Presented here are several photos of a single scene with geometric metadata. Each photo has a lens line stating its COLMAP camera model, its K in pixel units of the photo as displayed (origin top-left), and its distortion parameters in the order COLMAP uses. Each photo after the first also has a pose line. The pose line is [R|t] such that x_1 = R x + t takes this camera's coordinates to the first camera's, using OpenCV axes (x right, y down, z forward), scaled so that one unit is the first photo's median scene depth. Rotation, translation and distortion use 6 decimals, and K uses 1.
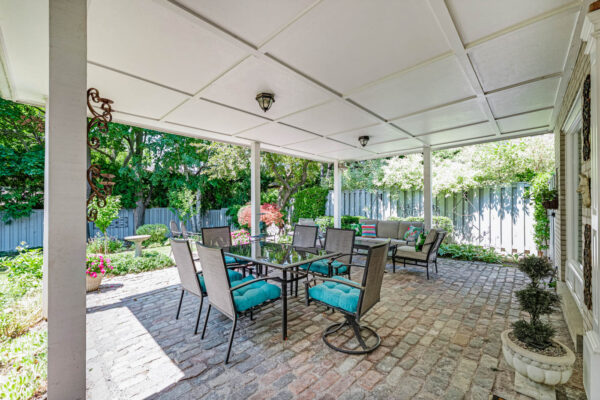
lens RADIAL K [[249.3, 0, 300.0], [0, 249.3, 203.3], [0, 0, 1]] dist [-0.013816, 0.000315]
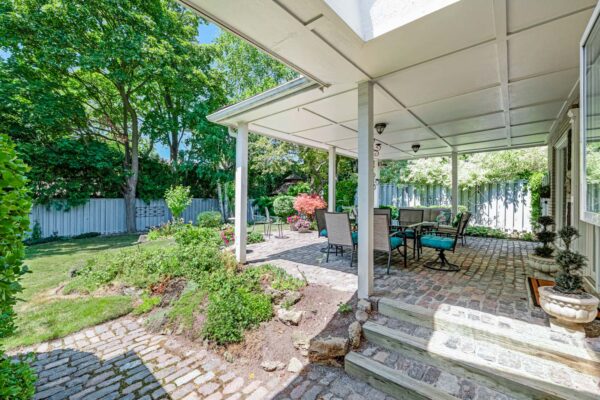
lens RADIAL K [[249.3, 0, 303.7], [0, 249.3, 198.9], [0, 0, 1]] dist [-0.013816, 0.000315]
pose [[0.998988, 0.008734, 0.044125, -0.336585], [-0.009116, 0.999923, 0.008452, 0.019314], [-0.044048, -0.008846, 0.998990, -0.283098]]
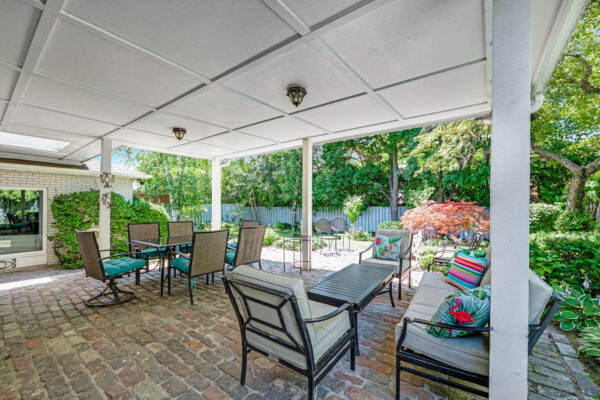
lens RADIAL K [[249.3, 0, 303.5], [0, 249.3, 200.2], [0, 0, 1]] dist [-0.013816, 0.000315]
pose [[0.119504, 0.002127, -0.992831, 0.677186], [0.005417, 0.999981, 0.002794, -0.006959], [0.992819, -0.005712, 0.119490, 0.752612]]
